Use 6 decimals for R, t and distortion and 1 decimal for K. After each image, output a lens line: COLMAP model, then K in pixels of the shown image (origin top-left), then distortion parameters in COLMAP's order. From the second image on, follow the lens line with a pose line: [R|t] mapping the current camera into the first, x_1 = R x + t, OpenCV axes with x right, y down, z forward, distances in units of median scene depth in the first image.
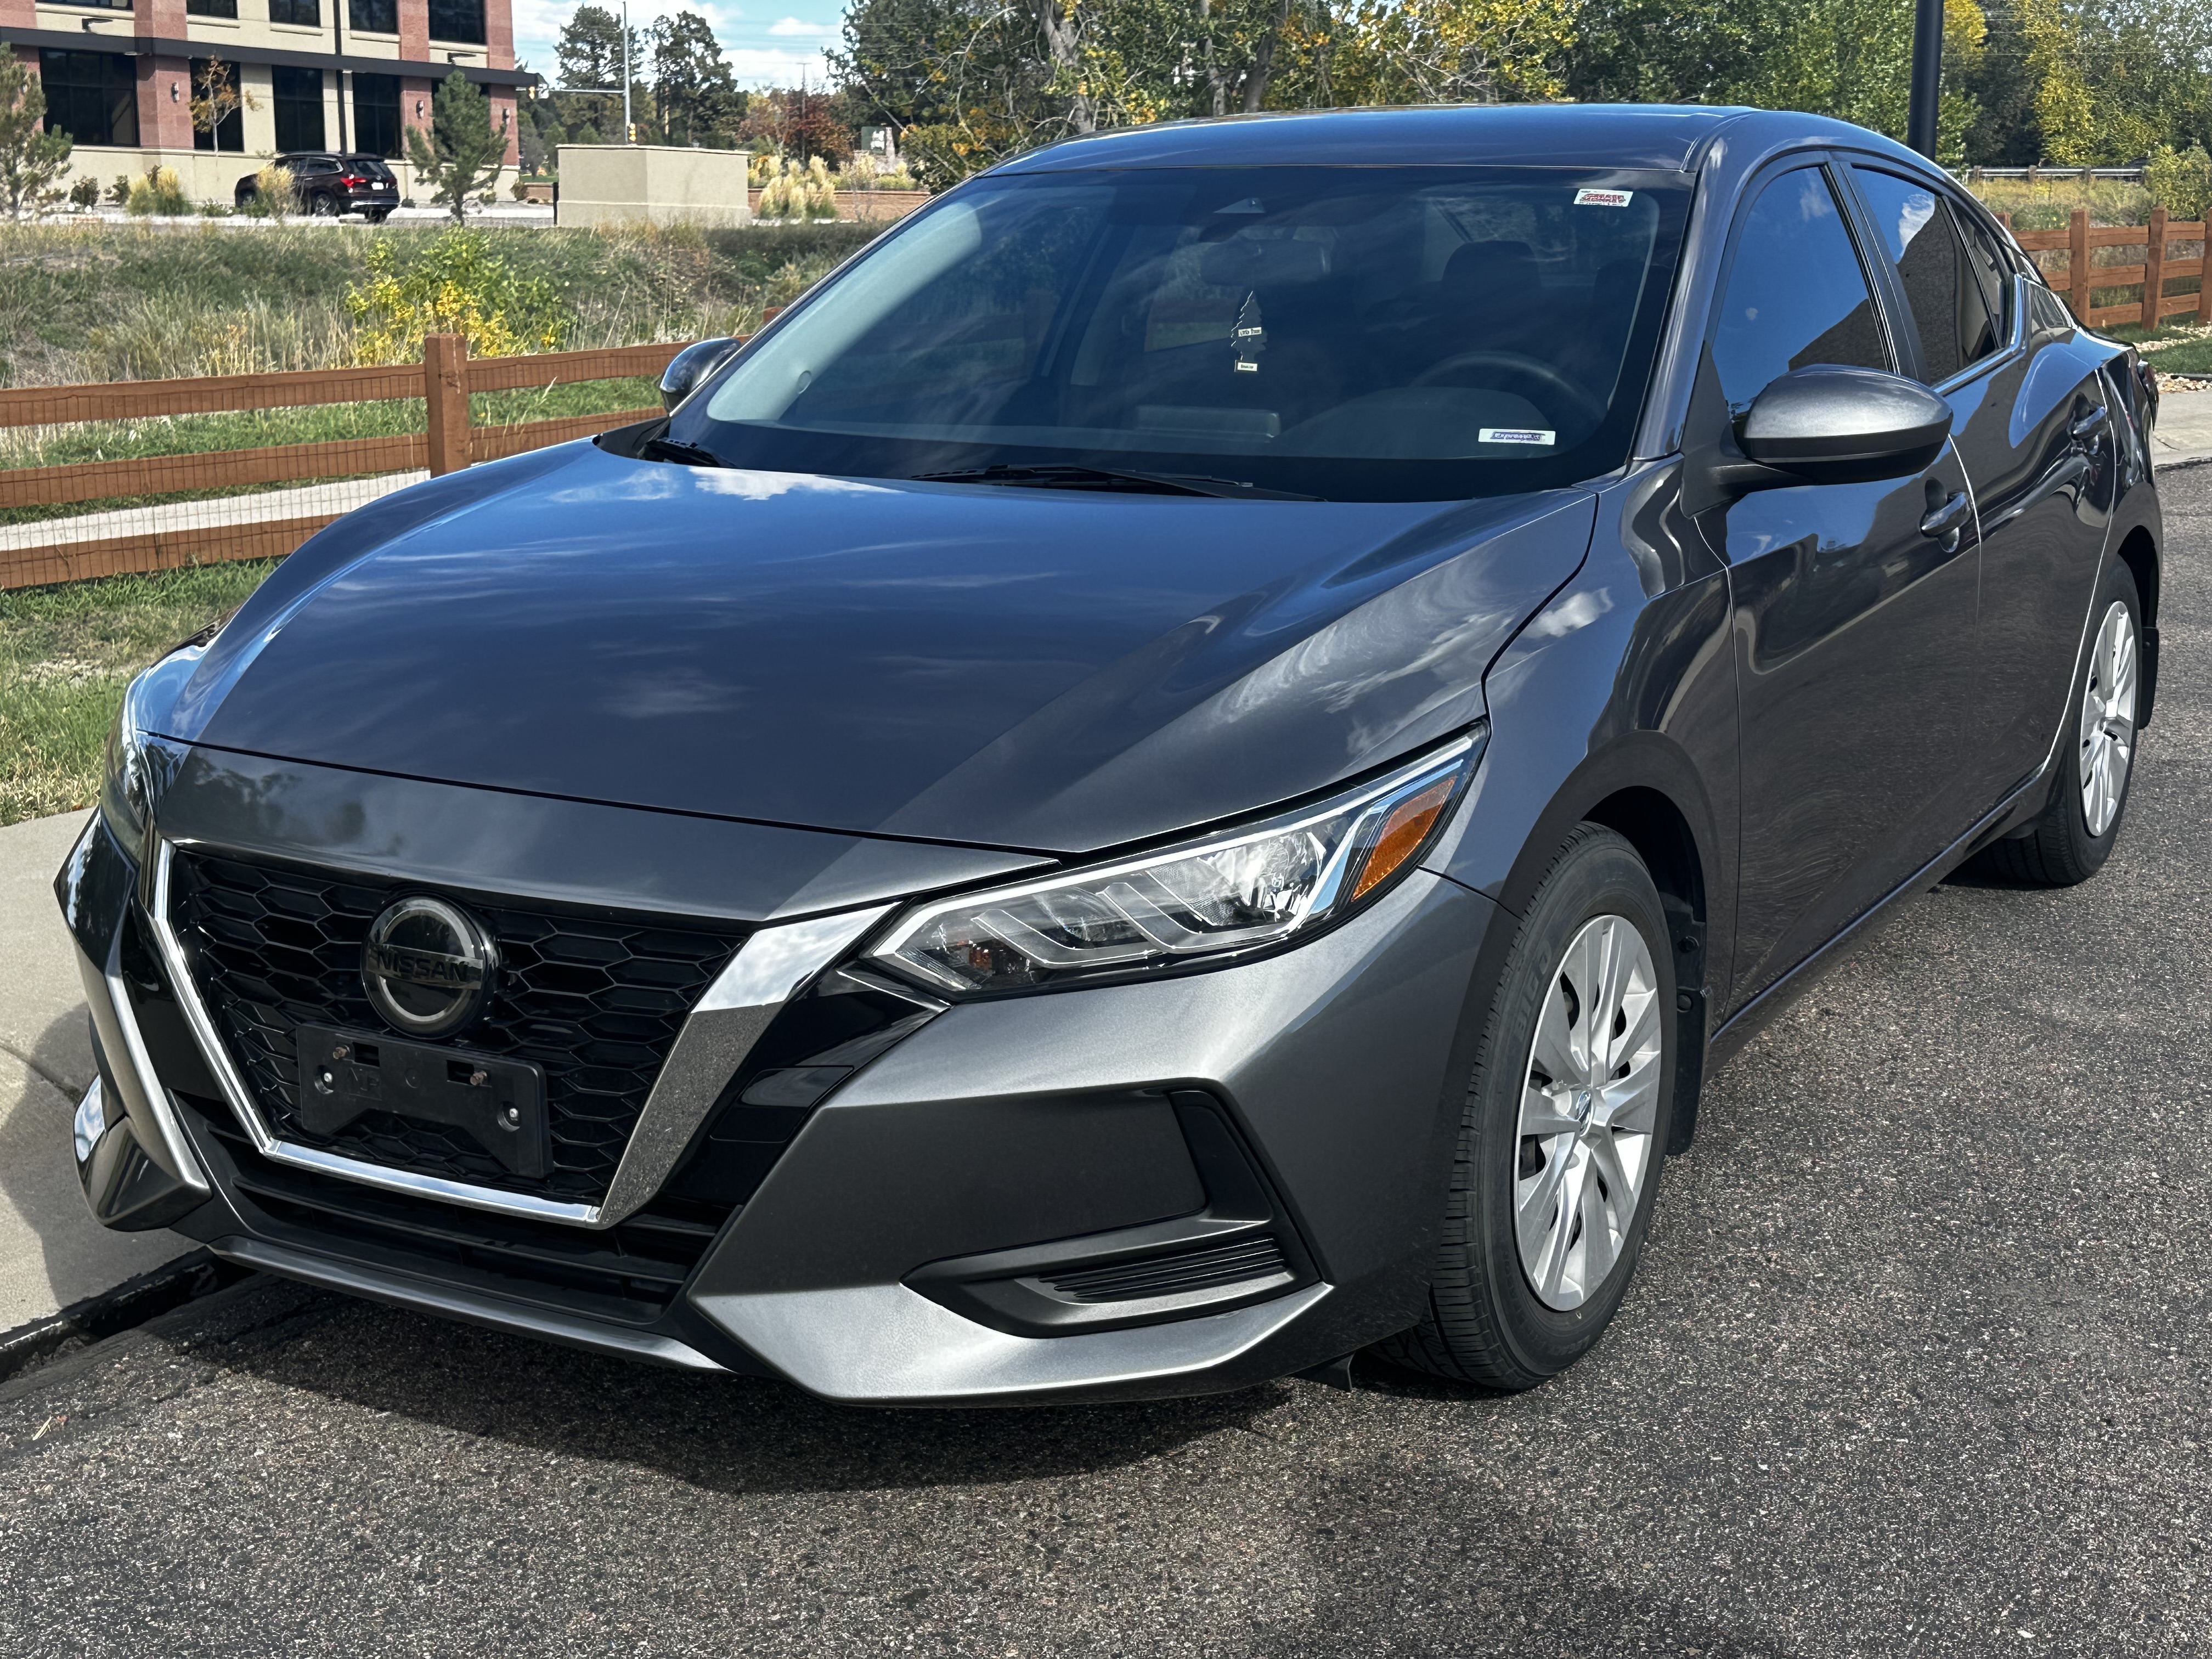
lens RADIAL K [[2924.5, 0, 1099.4], [0, 2924.5, 827.4], [0, 0, 1]] dist [0.060698, 0.000000]
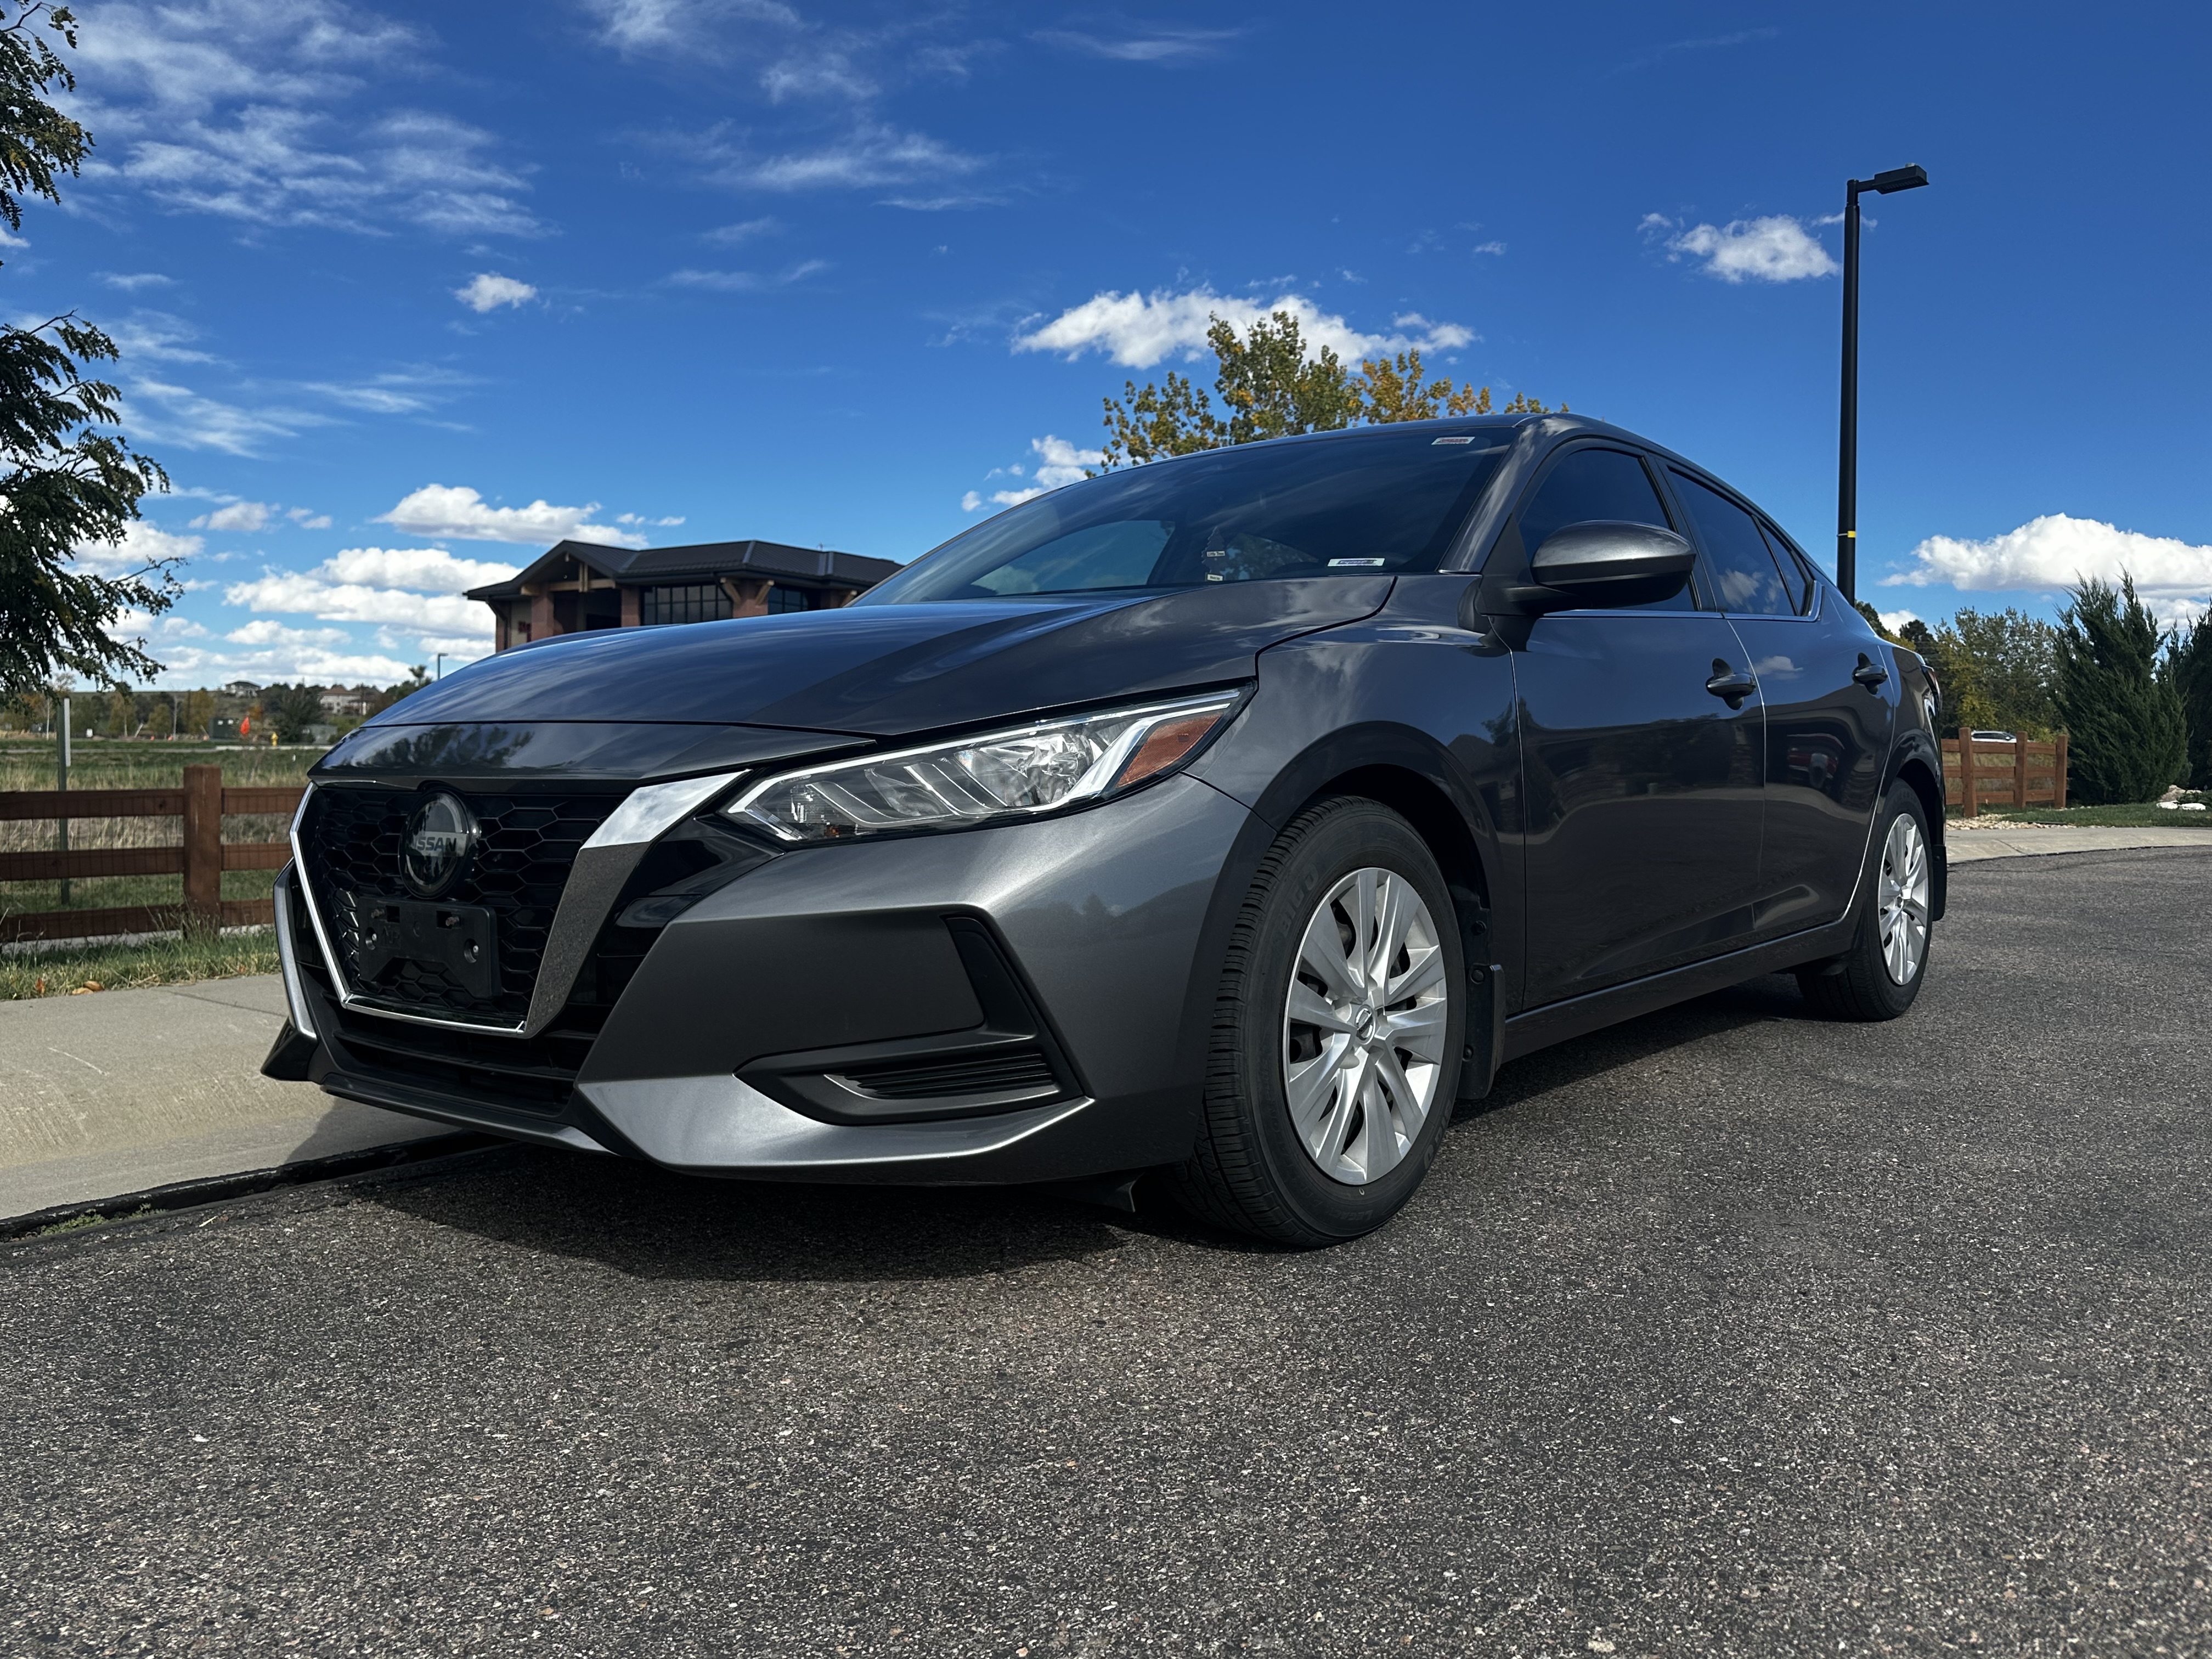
lens RADIAL K [[1756.5, 0, 1117.9], [0, 1756.5, 826.3], [0, 0, 1]] dist [0.041688, -0.034687]
pose [[0.989350, 0.008226, -0.145322, 0.178536], [-0.034049, 0.983780, -0.176115, 0.157938], [0.141516, 0.179188, 0.973584, 0.247506]]
